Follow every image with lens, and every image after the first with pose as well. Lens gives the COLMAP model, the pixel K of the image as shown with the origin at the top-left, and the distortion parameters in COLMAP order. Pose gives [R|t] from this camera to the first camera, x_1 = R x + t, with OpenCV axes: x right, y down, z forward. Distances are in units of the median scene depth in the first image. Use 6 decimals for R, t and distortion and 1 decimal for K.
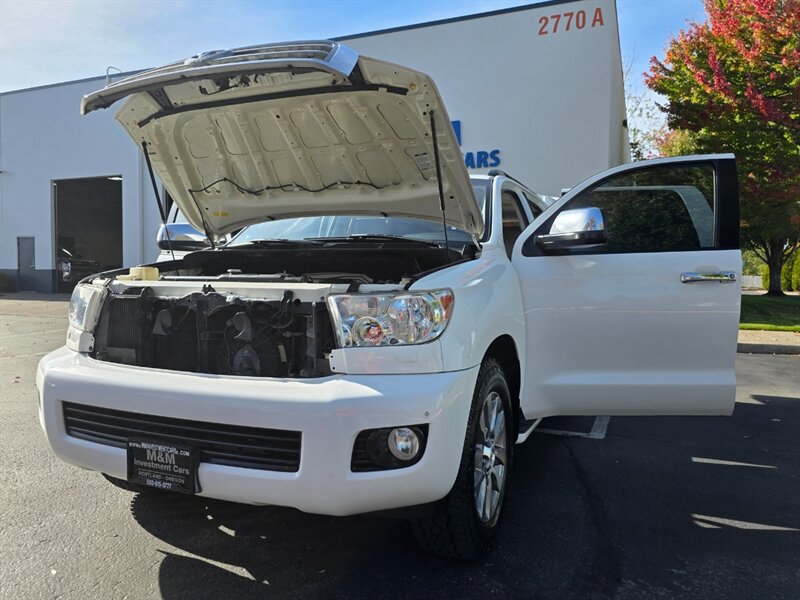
lens RADIAL K [[582.2, 0, 408.1], [0, 582.2, 297.3], [0, 0, 1]] dist [0.049392, -0.065137]
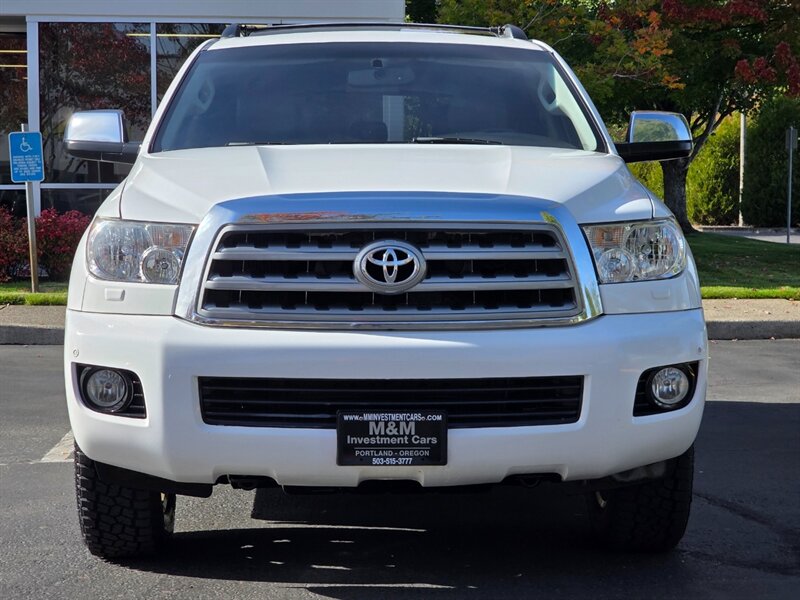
lens RADIAL K [[1778.2, 0, 400.0], [0, 1778.2, 263.4], [0, 0, 1]] dist [-0.668473, 9.240327]
pose [[0.905780, -0.026004, 0.422949, -1.168880], [0.024332, 0.999660, 0.009354, 0.018475], [-0.423049, 0.001819, 0.906105, -0.985703]]
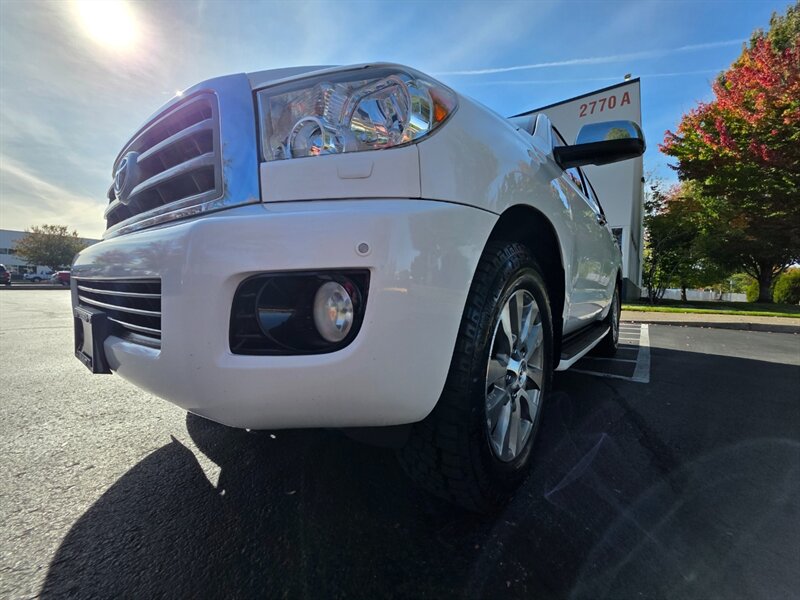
lens RADIAL K [[321.6, 0, 401.7], [0, 321.6, 300.5], [0, 0, 1]] dist [-0.004026, -0.000354]
pose [[0.962937, 0.026781, -0.268394, 0.102698], [-0.028722, 0.999582, -0.003308, 0.182023], [0.268194, 0.010894, 0.963303, 0.557162]]
